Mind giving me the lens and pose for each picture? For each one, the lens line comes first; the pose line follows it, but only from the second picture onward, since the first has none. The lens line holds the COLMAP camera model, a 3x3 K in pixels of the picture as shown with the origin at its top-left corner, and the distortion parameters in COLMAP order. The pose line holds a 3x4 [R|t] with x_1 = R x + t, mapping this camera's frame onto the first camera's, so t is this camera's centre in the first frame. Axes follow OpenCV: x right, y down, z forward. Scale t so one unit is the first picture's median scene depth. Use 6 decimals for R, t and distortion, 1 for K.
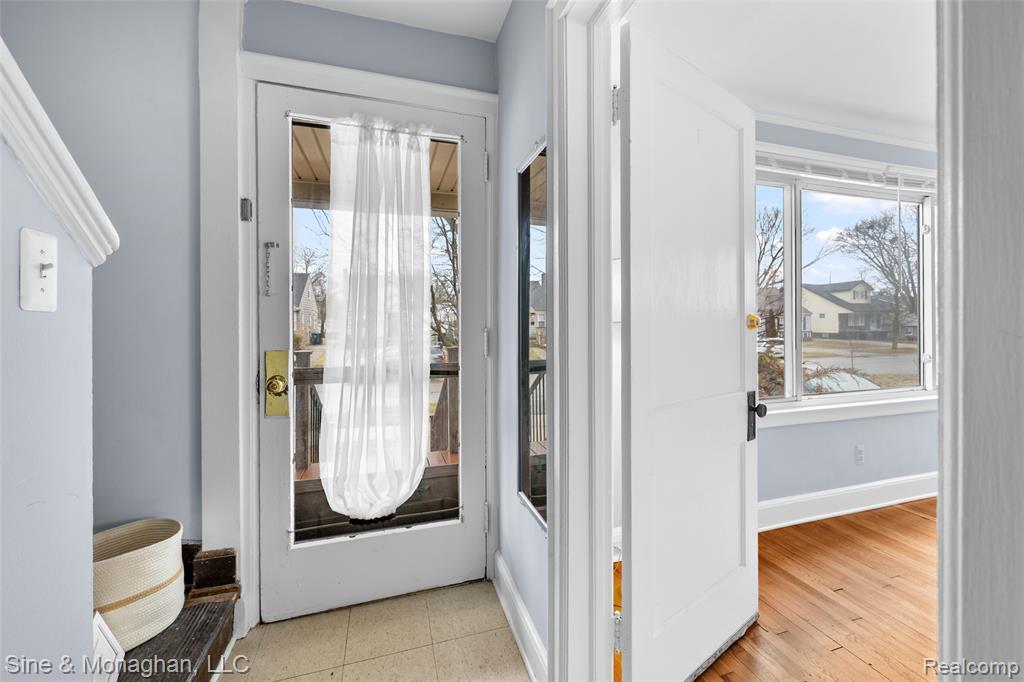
lens RADIAL K [[411.7, 0, 515.1], [0, 411.7, 322.2], [0, 0, 1]] dist [-0.000440, -0.000375]
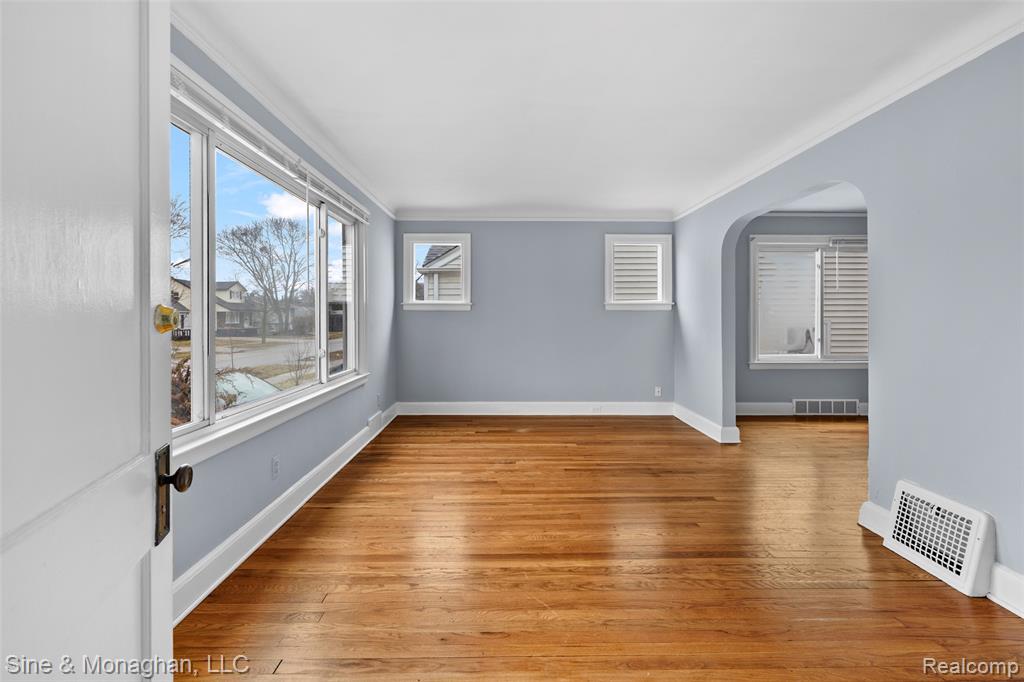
lens RADIAL K [[411.7, 0, 499.1], [0, 411.7, 319.3], [0, 0, 1]] dist [-0.000440, -0.000375]
pose [[0.294145, 0.002258, 0.955758, 0.011198], [-0.000134, 0.999997, -0.002321, 0.000052], [-0.955761, 0.000555, 0.294145, 0.024906]]
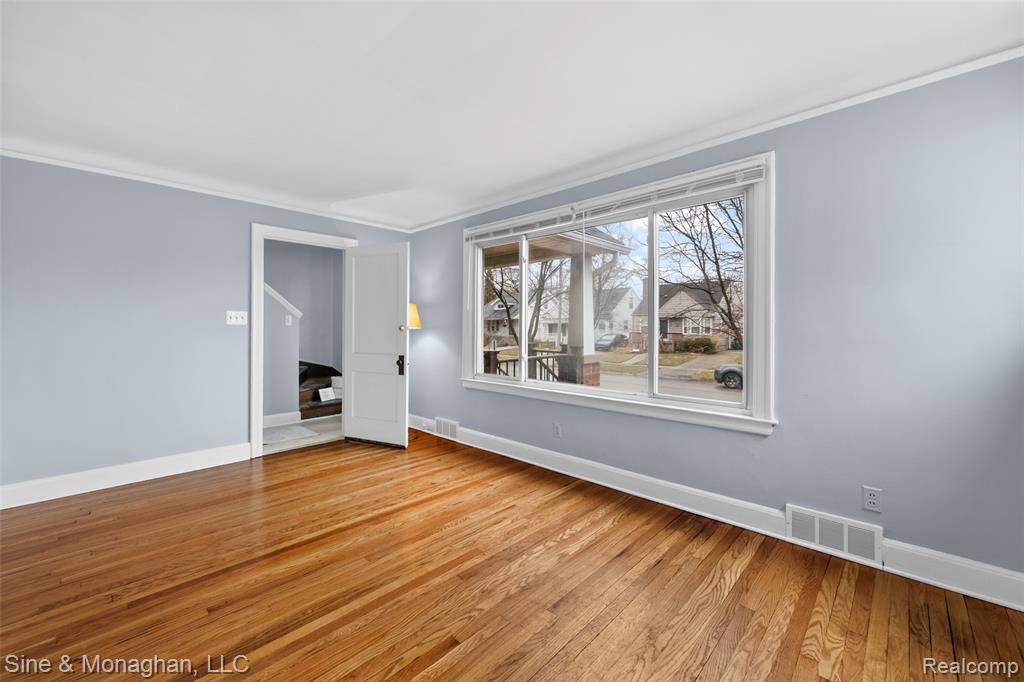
lens RADIAL K [[411.7, 0, 510.4], [0, 411.7, 334.9], [0, 0, 1]] dist [-0.000440, -0.000375]
pose [[0.486332, 0.009474, -0.873723, 0.180240], [-0.000530, 0.999944, 0.010547, -0.000032], [0.873774, -0.004666, 0.486310, 0.020868]]
